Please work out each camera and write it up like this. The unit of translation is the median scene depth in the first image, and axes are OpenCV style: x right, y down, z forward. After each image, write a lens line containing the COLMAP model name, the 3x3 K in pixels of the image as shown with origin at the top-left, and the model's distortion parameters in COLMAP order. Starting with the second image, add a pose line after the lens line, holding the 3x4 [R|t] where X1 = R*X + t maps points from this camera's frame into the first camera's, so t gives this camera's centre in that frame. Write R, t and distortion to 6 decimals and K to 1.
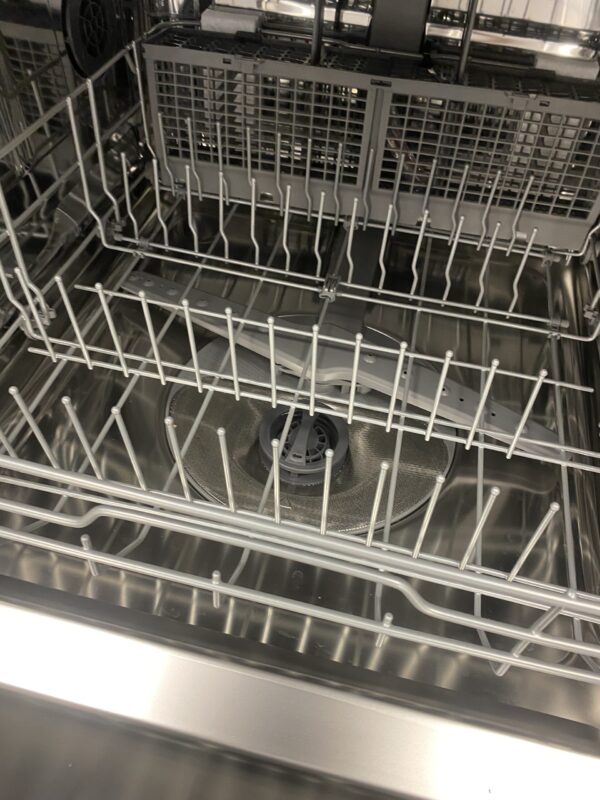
lens RADIAL K [[606.0, 0, 306.3], [0, 606.0, 383.0], [0, 0, 1]] dist [0.047695, -0.043718]
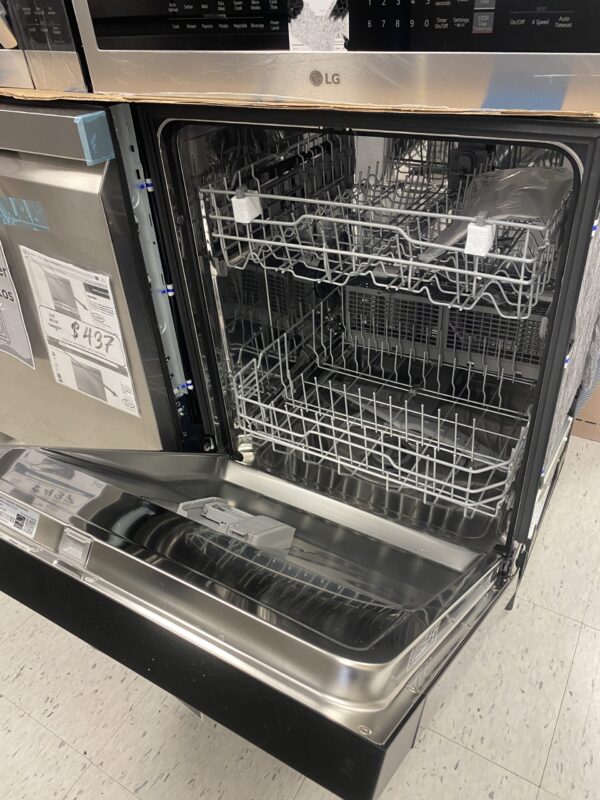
lens RADIAL K [[606.0, 0, 297.0], [0, 606.0, 397.6], [0, 0, 1]] dist [0.047695, -0.043718]
pose [[0.943557, 0.070277, -0.323669, 0.347666], [-0.136063, 0.973209, -0.185341, 0.329808], [0.301972, 0.218919, 0.927840, -1.142393]]
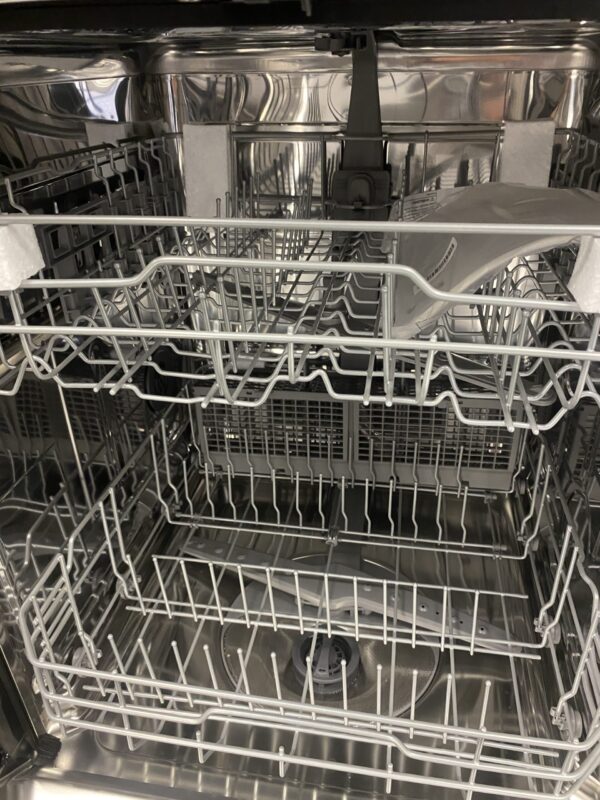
lens RADIAL K [[606.0, 0, 307.8], [0, 606.0, 397.0], [0, 0, 1]] dist [0.047695, -0.043718]
pose [[0.995041, -0.098702, 0.012344, -0.003482], [0.097508, 0.943338, -0.317184, -0.022623], [0.019662, 0.316814, 0.948284, -0.424368]]
